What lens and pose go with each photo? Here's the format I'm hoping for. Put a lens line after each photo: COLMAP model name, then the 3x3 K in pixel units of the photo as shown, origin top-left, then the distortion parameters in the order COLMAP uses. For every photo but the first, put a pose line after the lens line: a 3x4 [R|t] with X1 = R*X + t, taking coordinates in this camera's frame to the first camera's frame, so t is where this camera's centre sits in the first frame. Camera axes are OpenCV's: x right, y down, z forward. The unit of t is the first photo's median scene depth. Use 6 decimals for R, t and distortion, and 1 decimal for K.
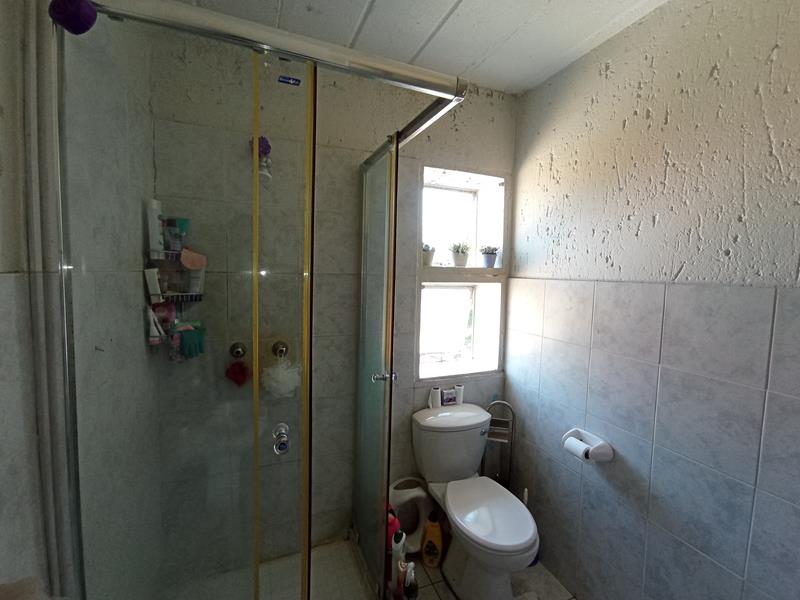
lens RADIAL K [[356.6, 0, 401.2], [0, 356.6, 289.8], [0, 0, 1]] dist [-0.023771, 0.000097]
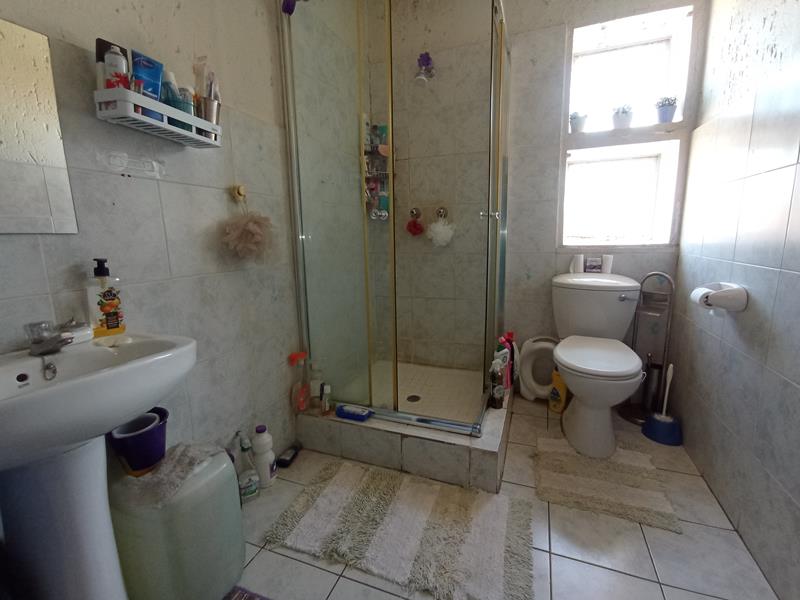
lens RADIAL K [[358.4, 0, 402.4], [0, 358.4, 301.2], [0, 0, 1]] dist [-0.005808, -0.000070]
pose [[0.717860, 0.085702, -0.690892, 0.467125], [-0.001089, 0.992531, 0.121987, 0.287113], [0.696186, -0.086818, 0.712592, -0.120759]]
